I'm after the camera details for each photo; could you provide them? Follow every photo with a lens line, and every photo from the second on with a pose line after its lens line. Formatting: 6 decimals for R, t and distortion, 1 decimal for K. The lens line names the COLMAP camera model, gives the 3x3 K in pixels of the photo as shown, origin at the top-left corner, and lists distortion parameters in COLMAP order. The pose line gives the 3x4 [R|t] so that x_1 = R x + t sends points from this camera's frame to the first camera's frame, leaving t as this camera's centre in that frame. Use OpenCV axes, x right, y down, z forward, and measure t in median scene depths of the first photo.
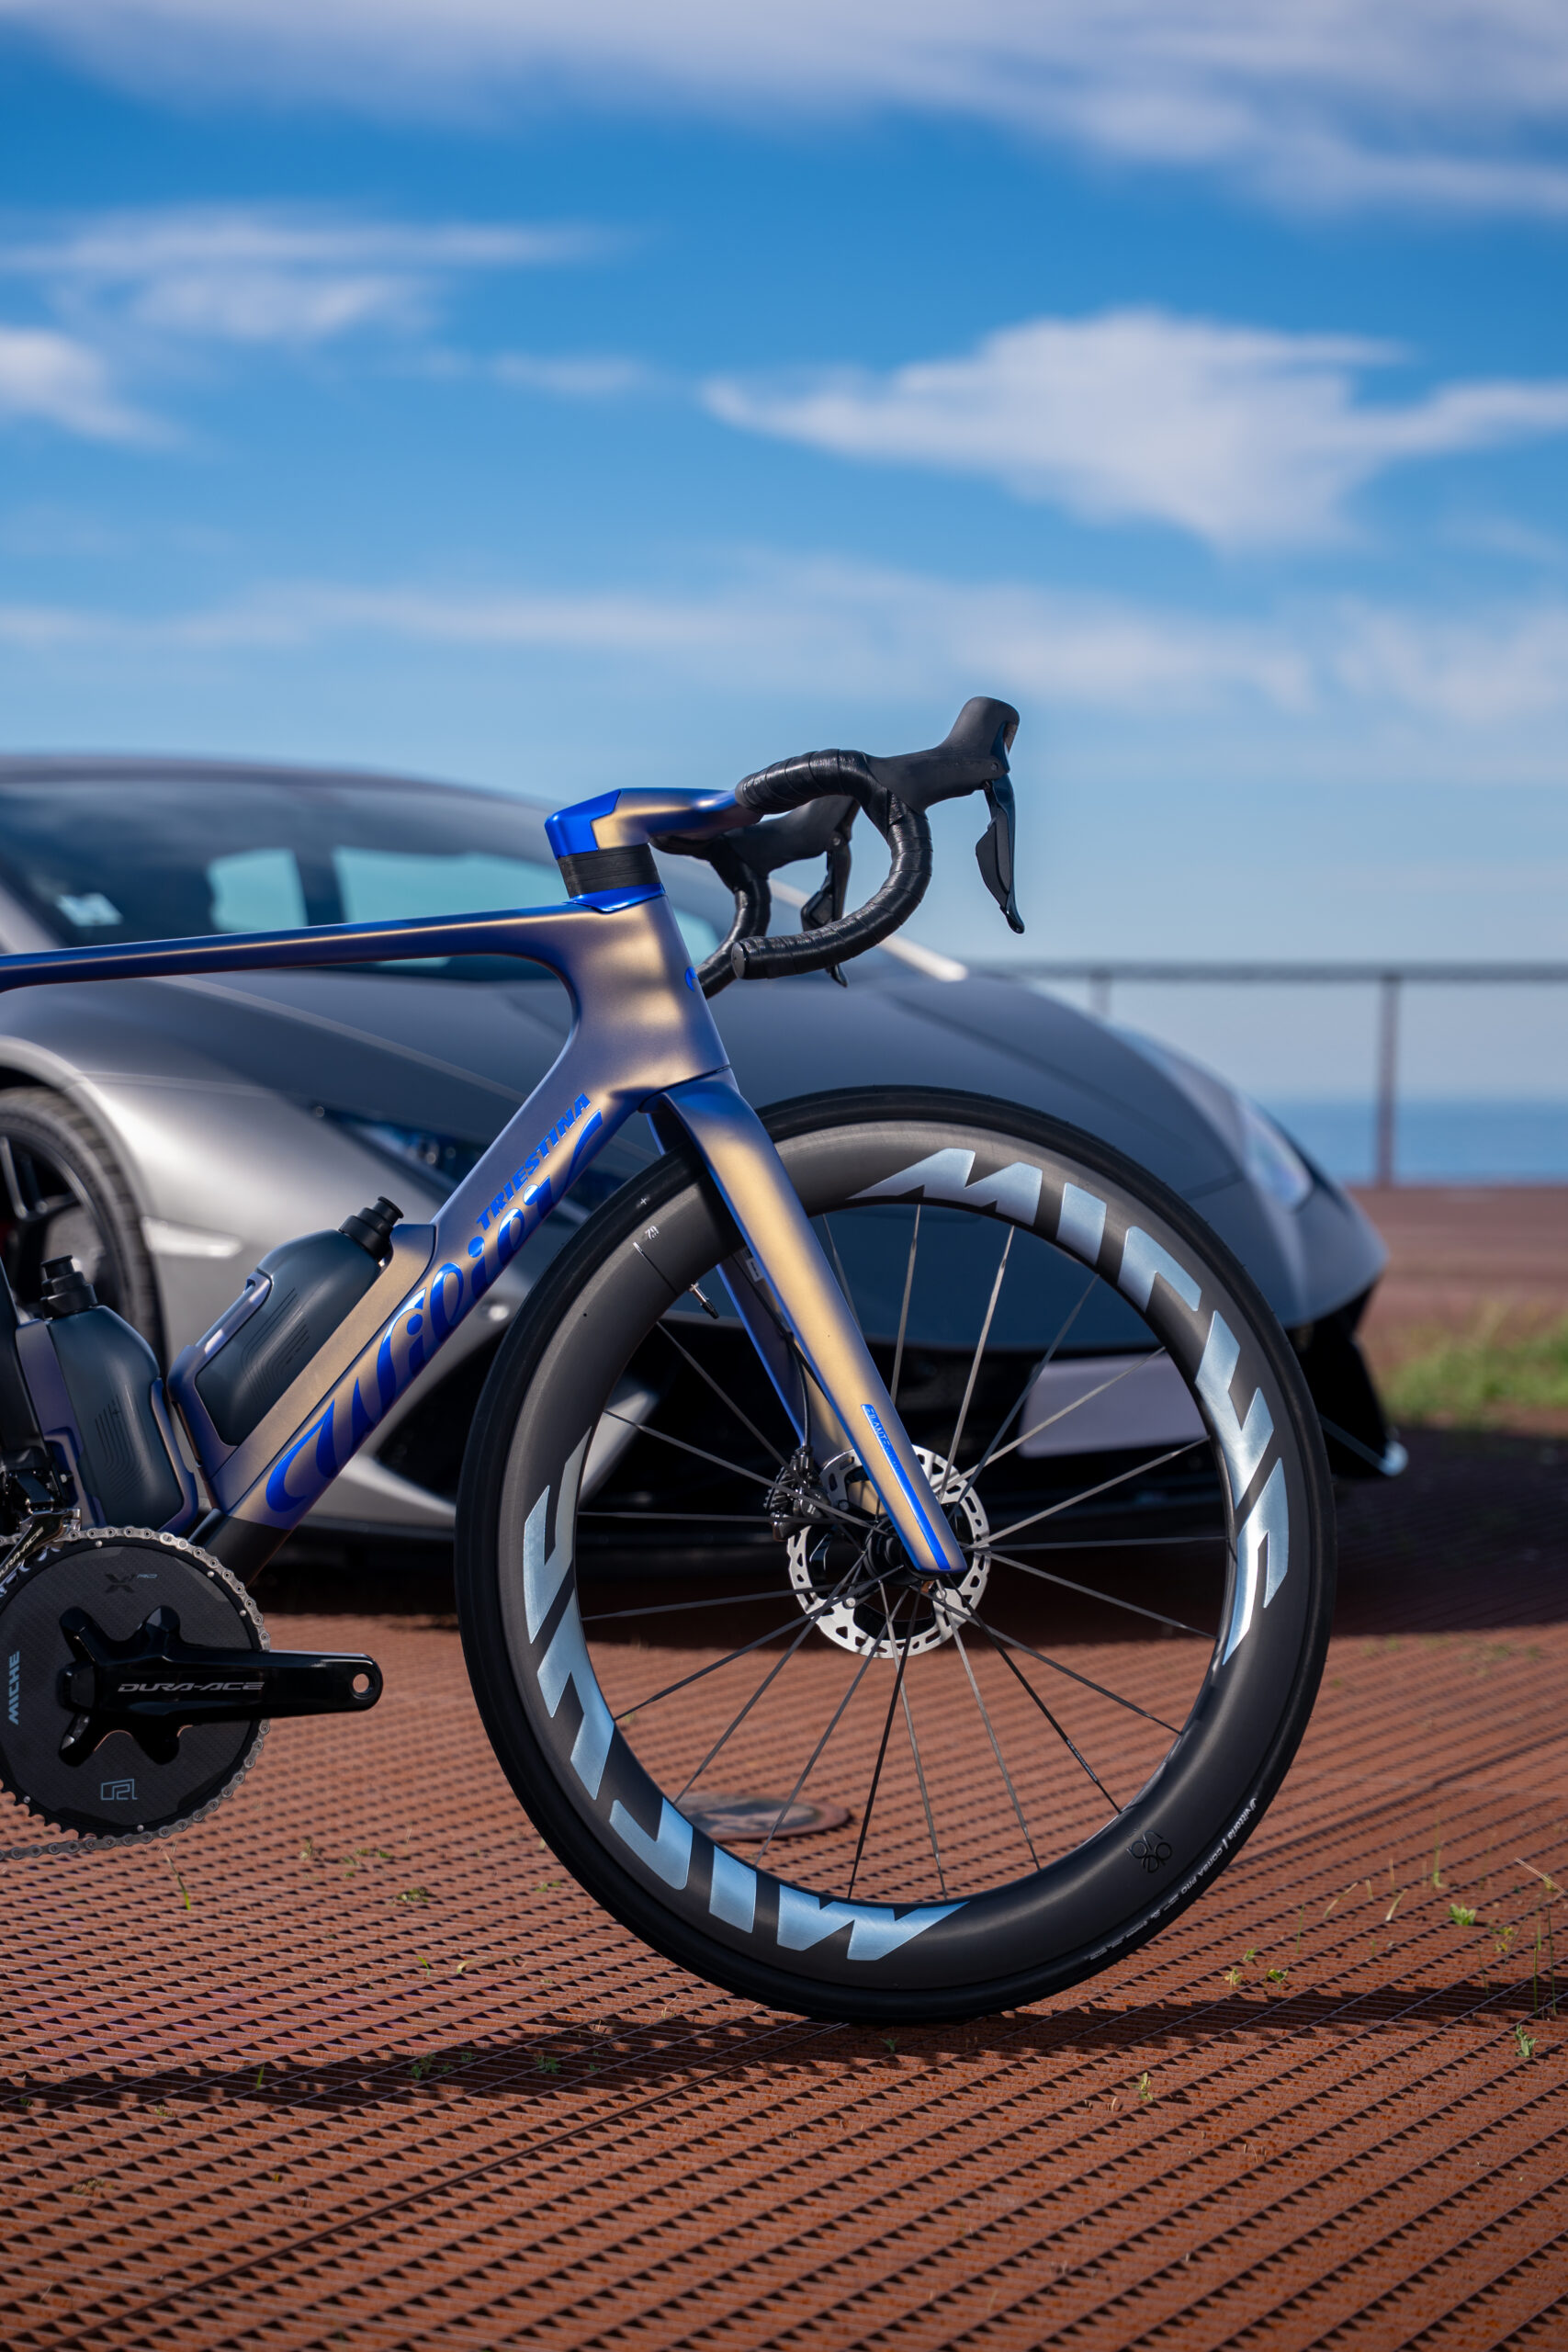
lens RADIAL K [[4729.7, 0, 771.8], [0, 4729.7, 1179.4], [0, 0, 1]] dist [-0.025527, 0.000000]
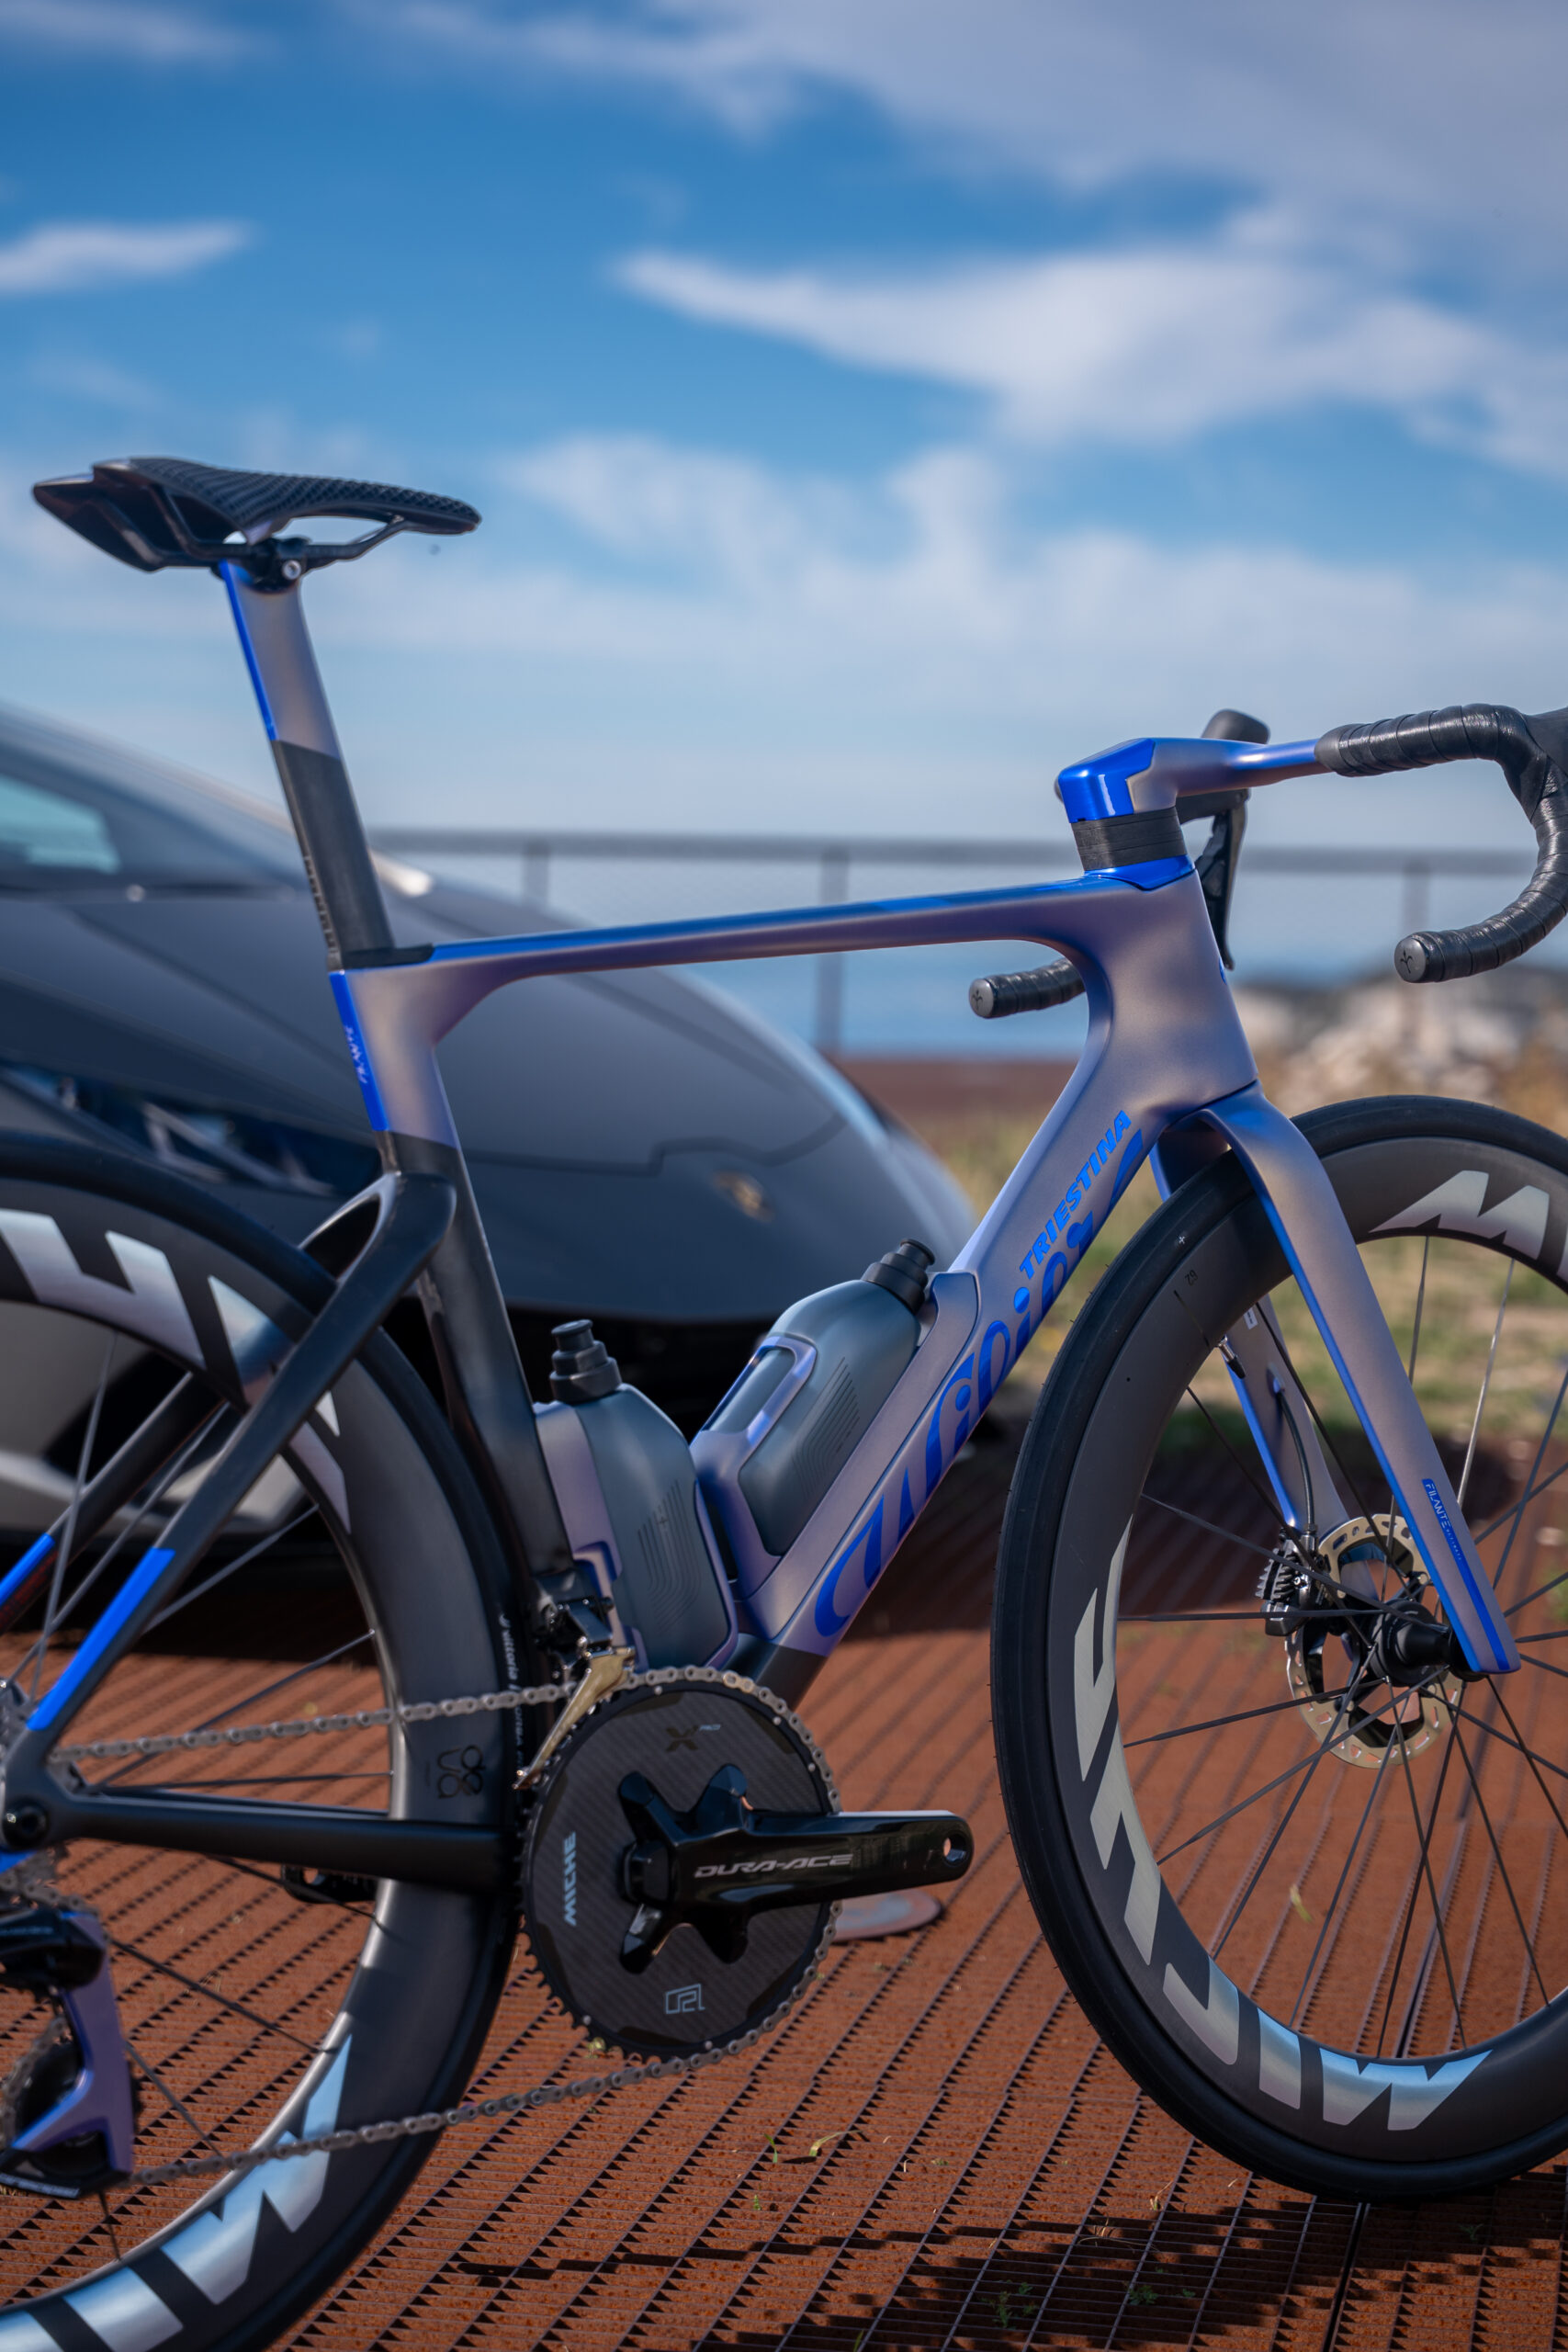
lens RADIAL K [[4729.7, 0, 790.1], [0, 4729.7, 1167.0], [0, 0, 1]] dist [-0.025527, 0.000000]
pose [[0.946558, -0.001170, 0.322530, -0.374460], [-0.008849, 0.999523, 0.029595, -0.033382], [-0.322411, -0.030867, 0.946096, 0.249551]]
